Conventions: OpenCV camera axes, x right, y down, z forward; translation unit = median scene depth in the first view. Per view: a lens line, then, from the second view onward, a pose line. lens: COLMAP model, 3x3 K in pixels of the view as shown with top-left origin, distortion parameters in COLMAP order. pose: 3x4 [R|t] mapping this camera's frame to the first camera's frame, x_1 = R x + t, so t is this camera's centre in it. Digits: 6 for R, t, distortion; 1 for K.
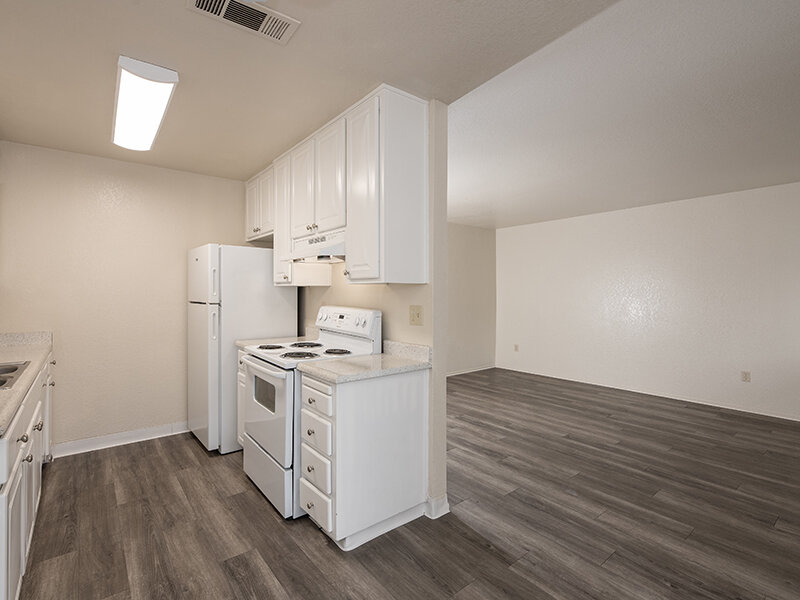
lens RADIAL K [[388.9, 0, 397.1], [0, 388.9, 288.9], [0, 0, 1]] dist [-0.004338, -0.000281]
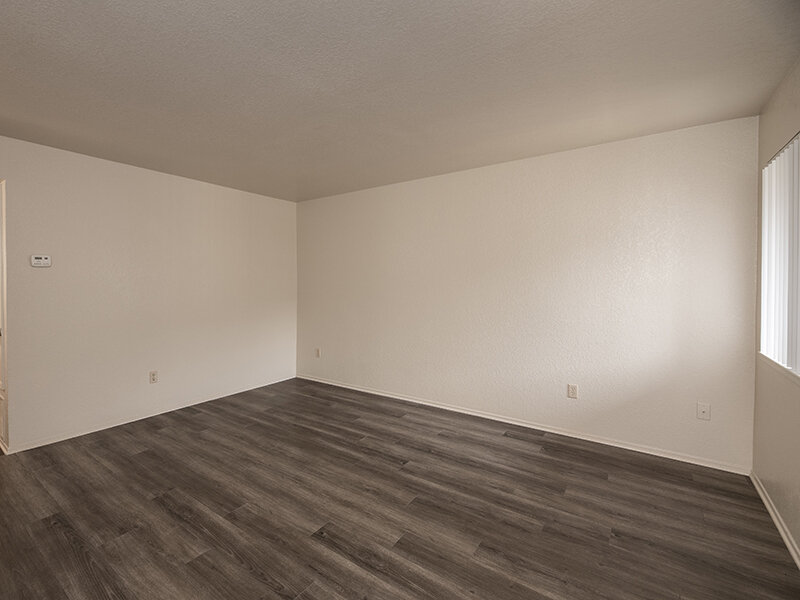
lens RADIAL K [[376.4, 0, 346.1], [0, 376.4, 287.4], [0, 0, 1]] dist [-0.000421, -0.000092]
pose [[0.974311, -0.004780, 0.225156, 0.368570], [-0.000105, 0.999765, 0.021680, 0.002971], [-0.225206, -0.021147, 0.974082, 0.474897]]
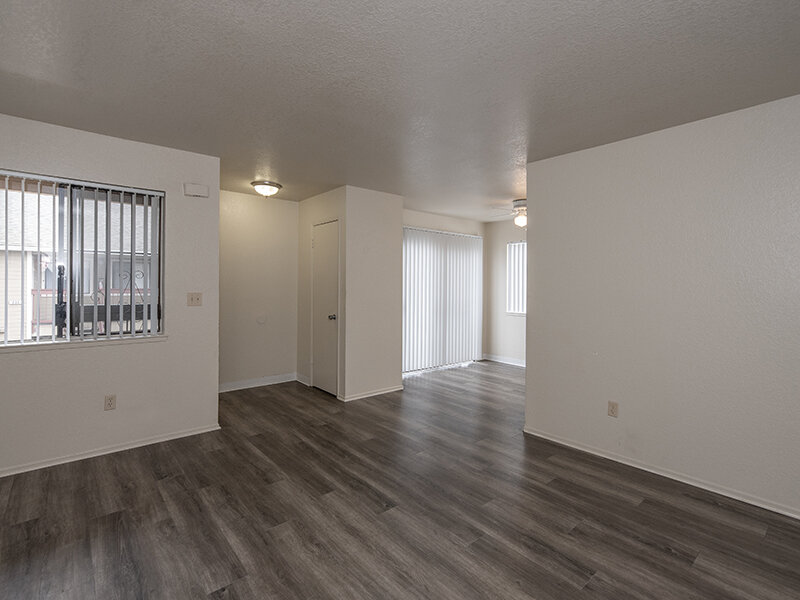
lens RADIAL K [[388.9, 0, 397.1], [0, 388.9, 288.9], [0, 0, 1]] dist [-0.004338, -0.000281]
pose [[-0.999304, -0.010205, -0.035887, 0.472531], [-0.010294, 0.999944, 0.002293, 0.015333], [0.035862, 0.002661, -0.999353, 1.727436]]
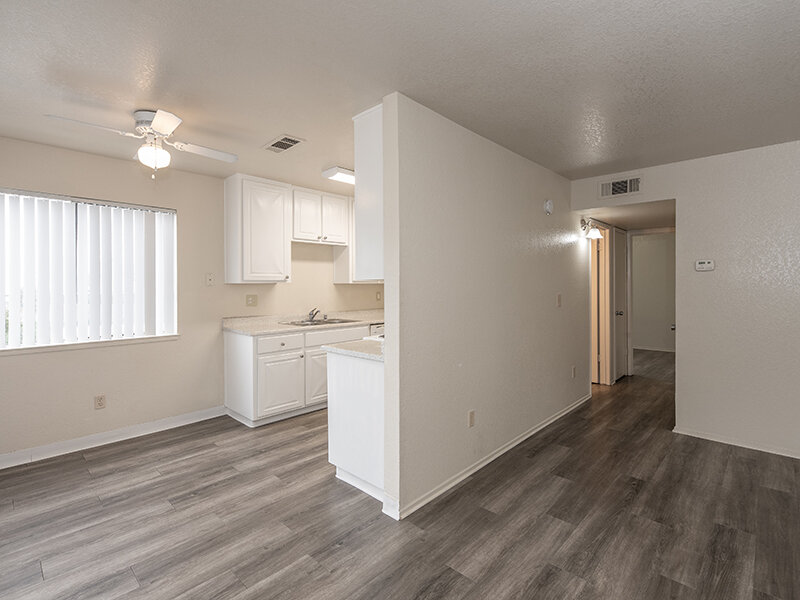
lens RADIAL K [[388.9, 0, 397.1], [0, 388.9, 288.9], [0, 0, 1]] dist [-0.004338, -0.000281]
pose [[0.132827, 0.001862, -0.991137, 0.737351], [0.013365, 0.999904, 0.003669, 0.006249], [0.991049, -0.013734, 0.132790, 0.610025]]
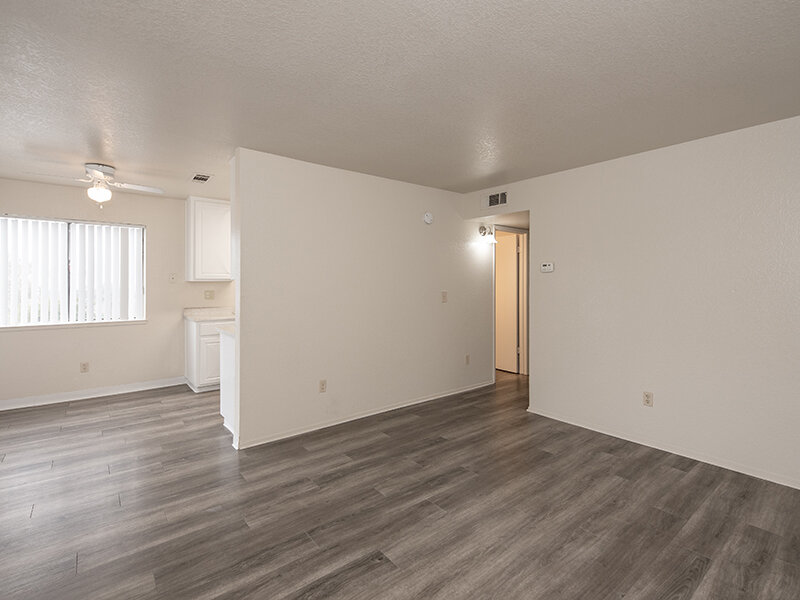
lens RADIAL K [[388.3, 0, 395.4], [0, 388.3, 284.7], [0, 0, 1]] dist [-0.002271, -0.000266]
pose [[0.000274, -0.001709, -0.999999, 1.013587], [0.008052, 0.999966, -0.001707, 0.009747], [0.999968, -0.008051, 0.000287, 1.070617]]
